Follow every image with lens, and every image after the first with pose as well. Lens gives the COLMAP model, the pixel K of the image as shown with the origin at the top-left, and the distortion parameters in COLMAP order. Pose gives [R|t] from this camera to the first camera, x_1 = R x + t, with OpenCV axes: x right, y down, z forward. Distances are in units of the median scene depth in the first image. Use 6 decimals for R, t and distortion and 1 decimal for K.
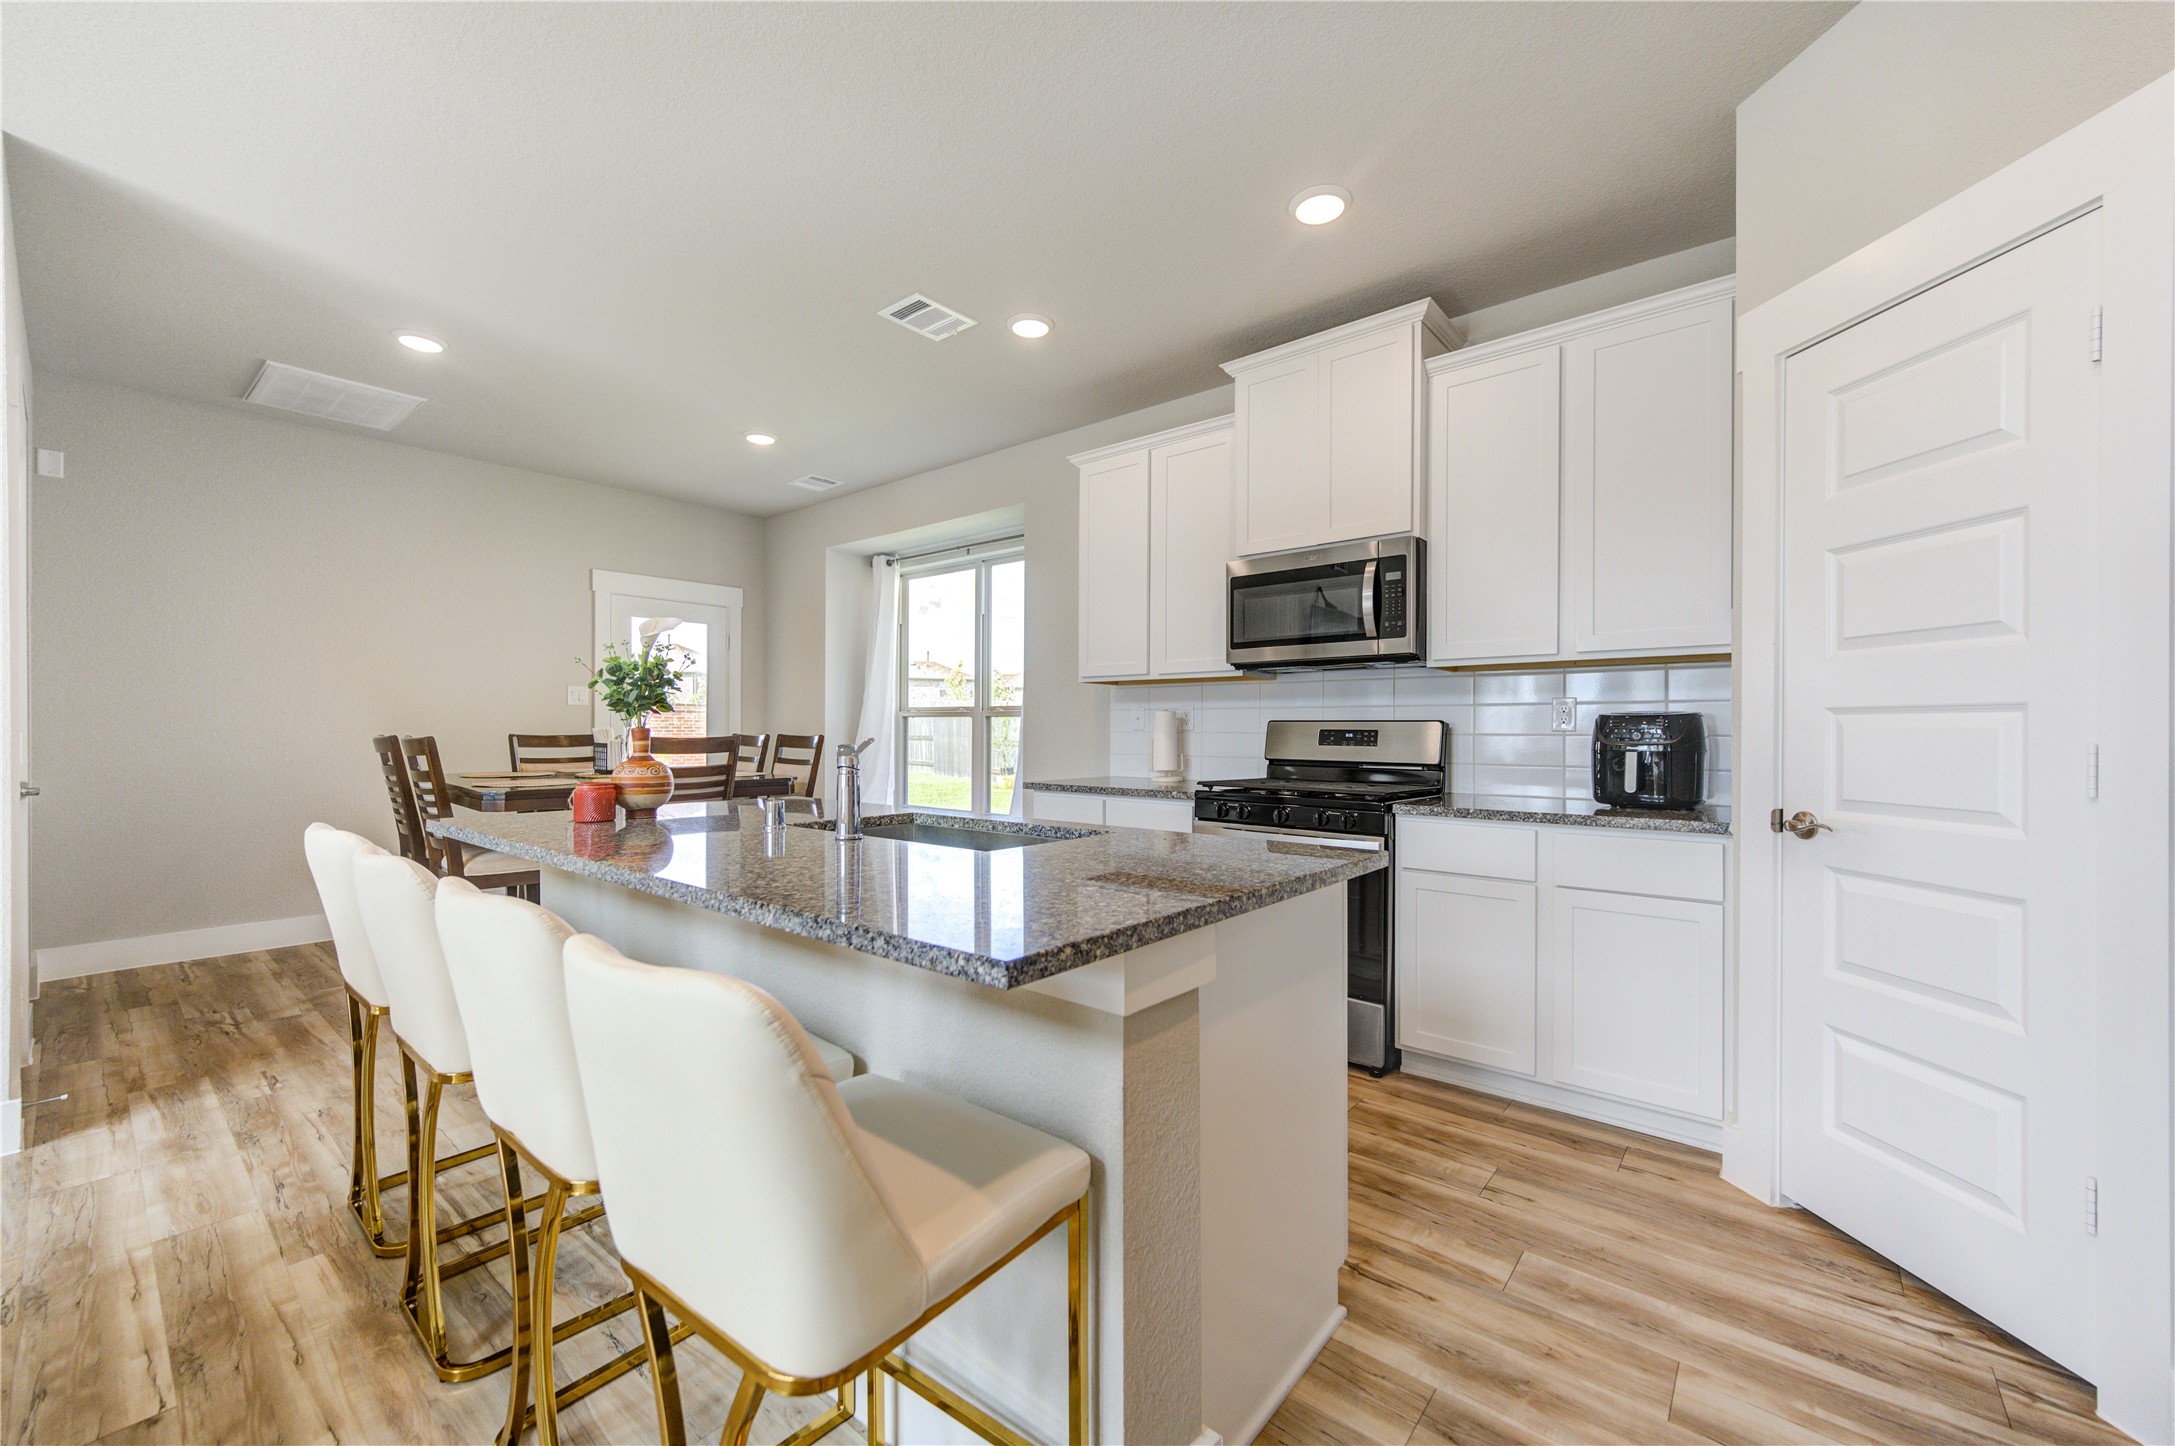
lens RADIAL K [[854.9, 0, 1093.1], [0, 854.9, 731.4], [0, 0, 1]] dist [0.001909, 0.000546]
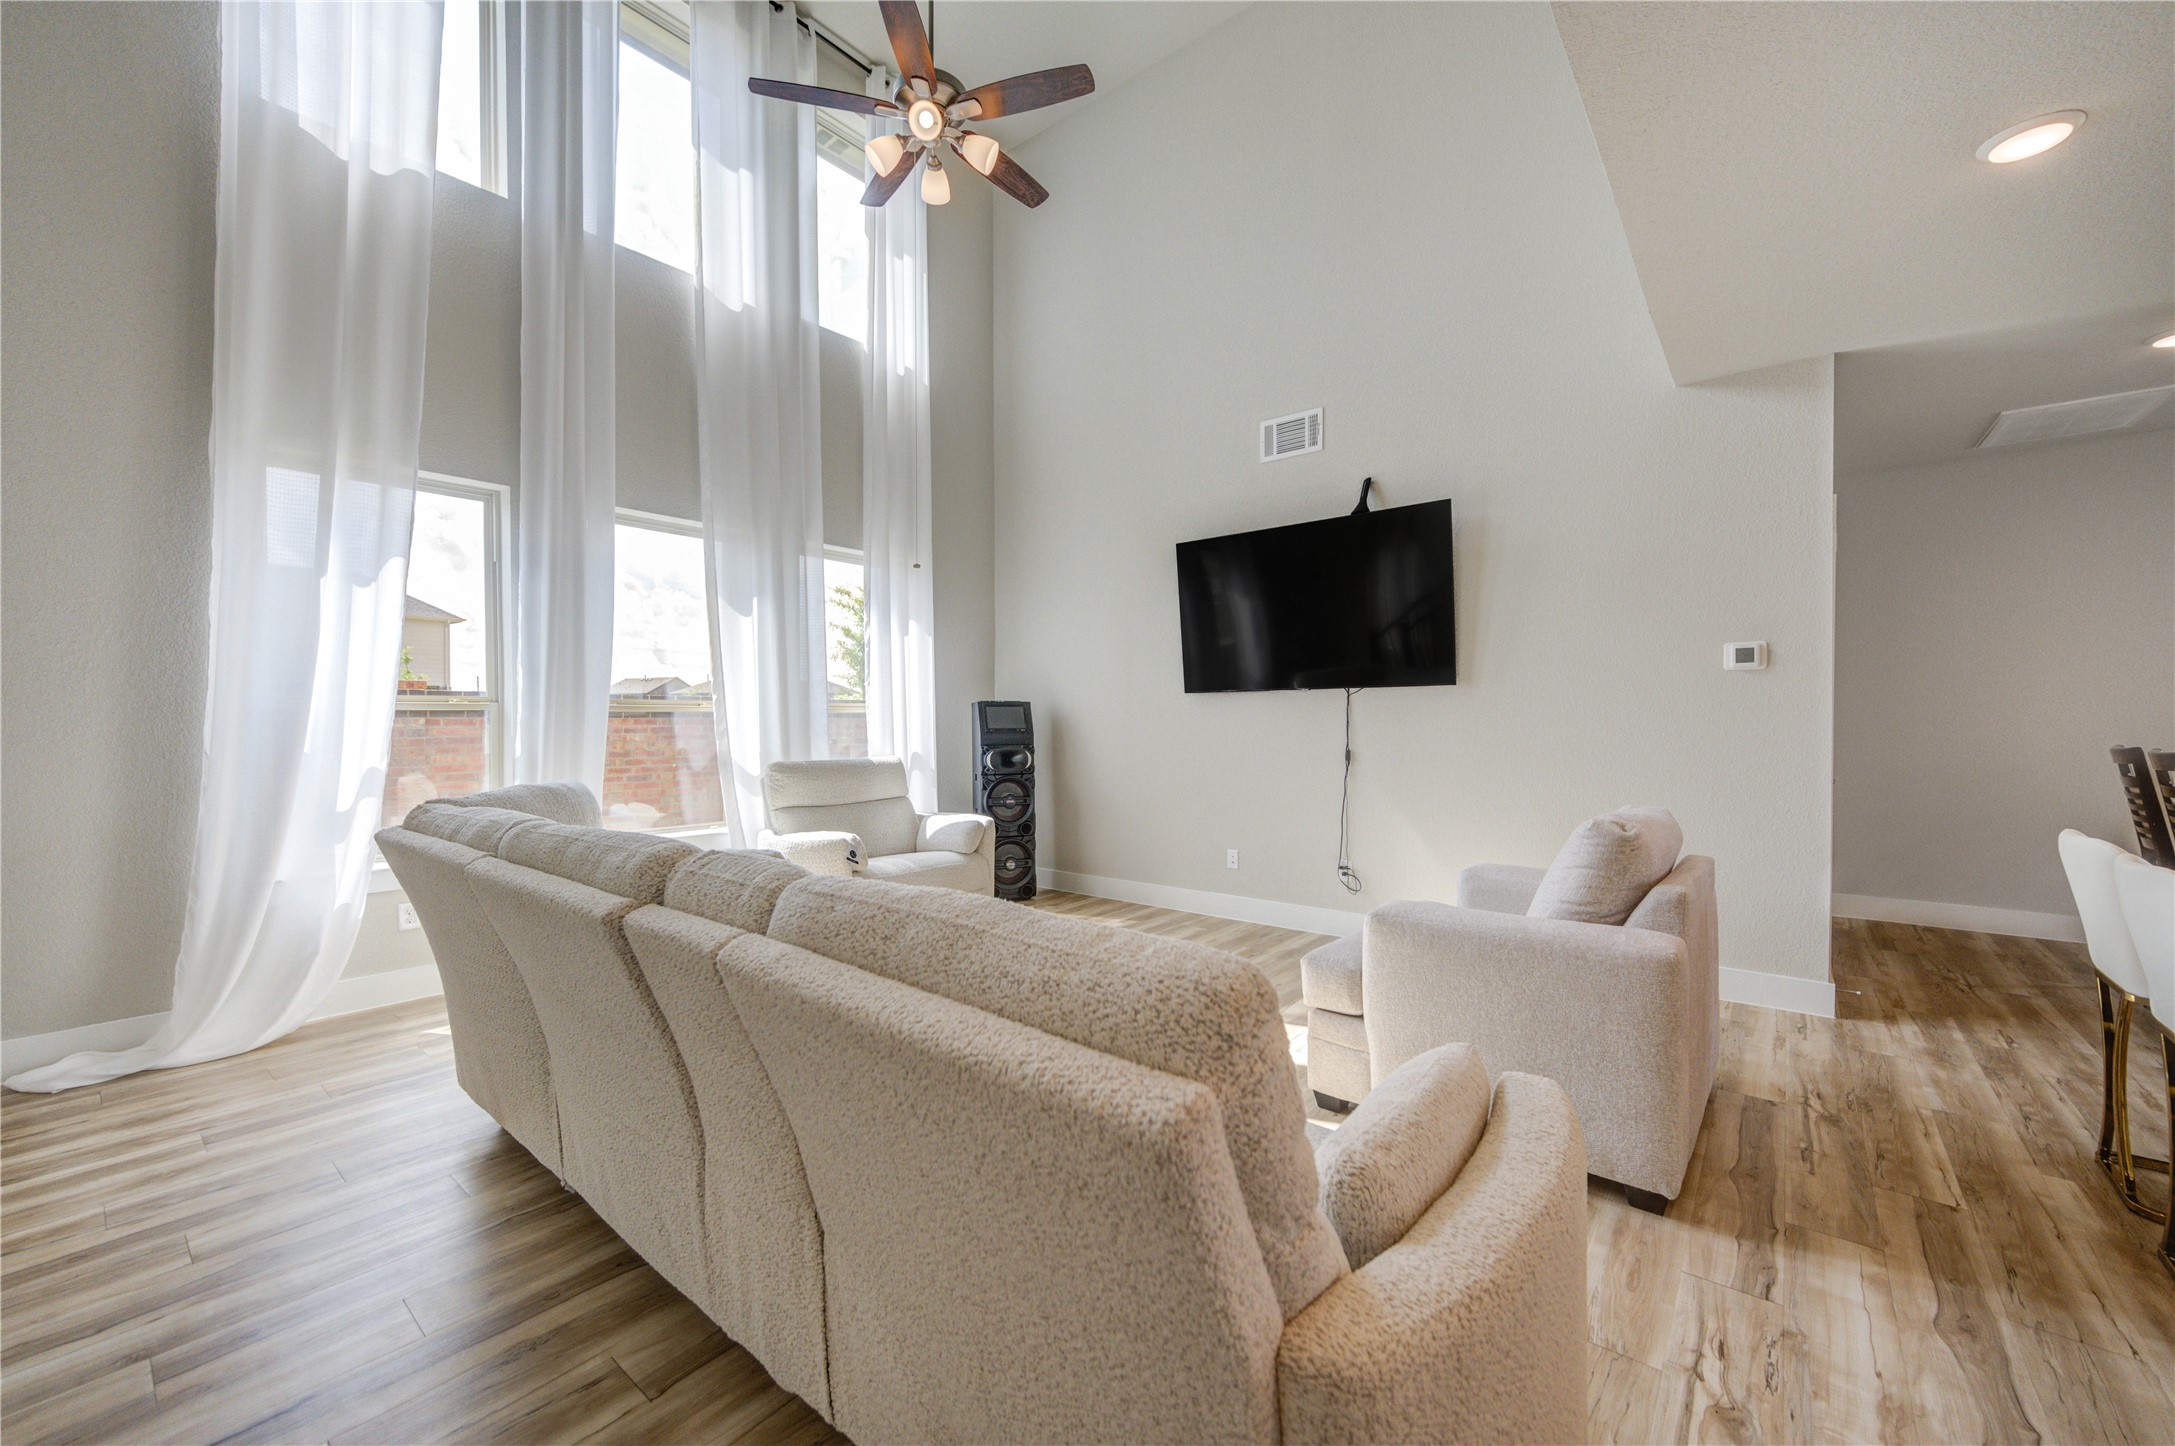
lens RADIAL K [[844.7, 0, 1095.5], [0, 844.7, 735.0], [0, 0, 1]] dist [-0.008251, 0.005124]
pose [[0.007533, 0.015380, -0.999853, 0.196680], [-0.001565, 0.999881, 0.015369, -0.030156], [0.999970, 0.001449, 0.007556, -0.278684]]
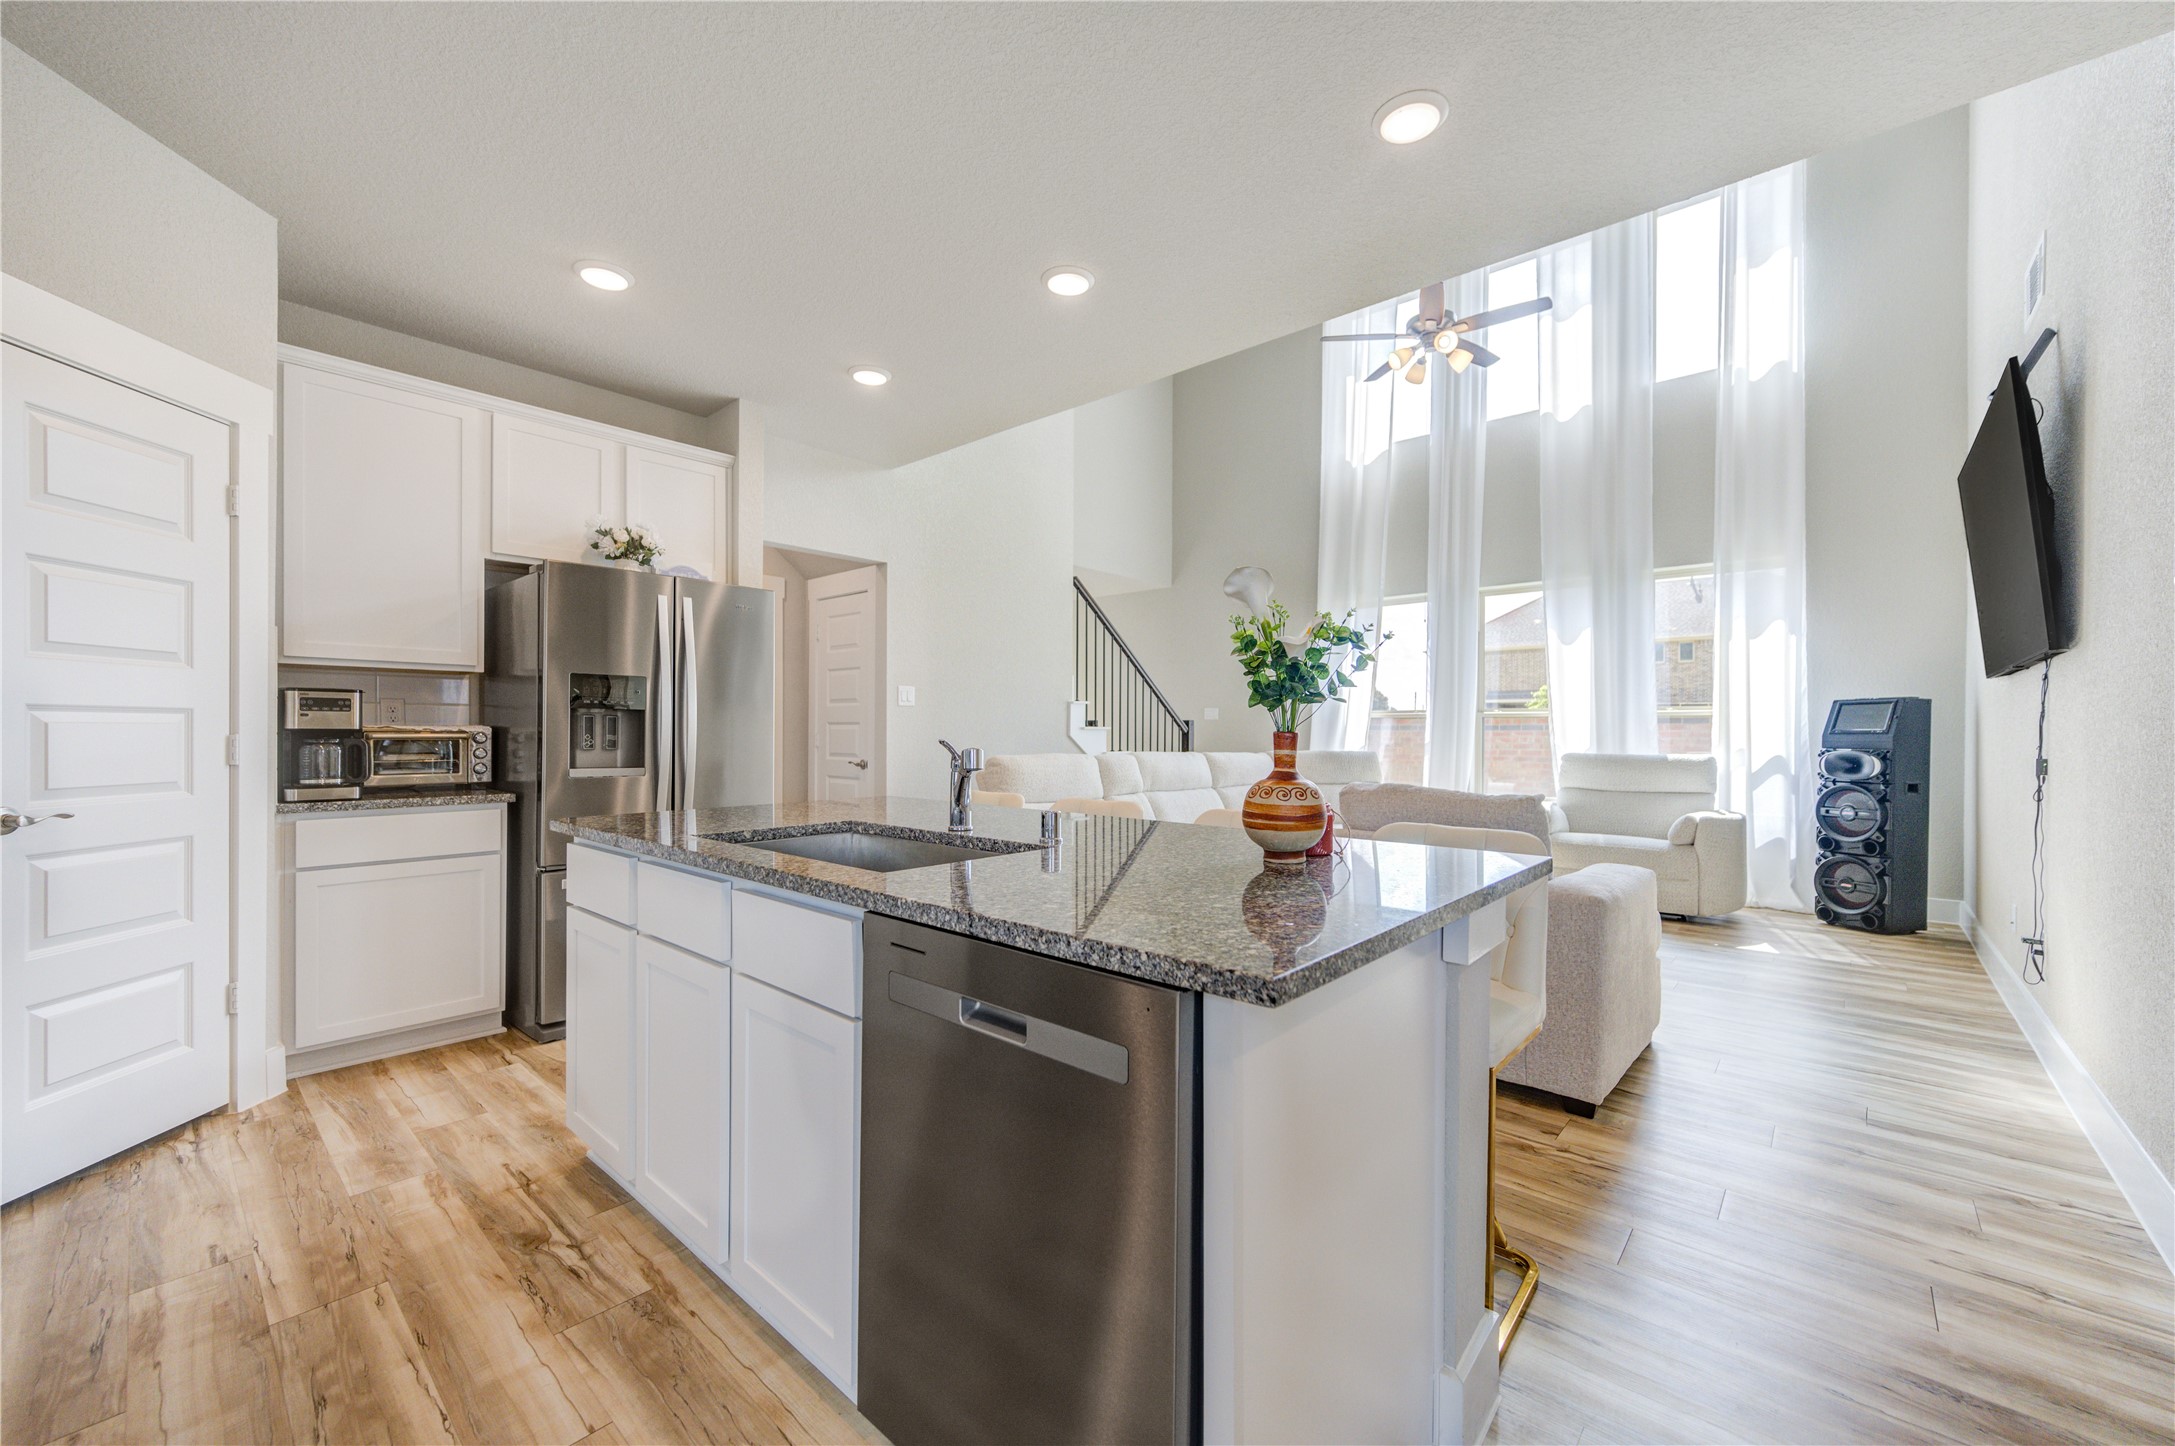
lens RADIAL K [[848.2, 0, 1095.3], [0, 848.2, 732.8], [0, 0, 1]] dist [-0.001329, 0.000174]
pose [[-0.999485, -0.006657, 0.031378, -0.343071], [-0.006543, 0.999972, 0.003740, -0.003469], [-0.031402, 0.003532, -0.999501, 1.434595]]
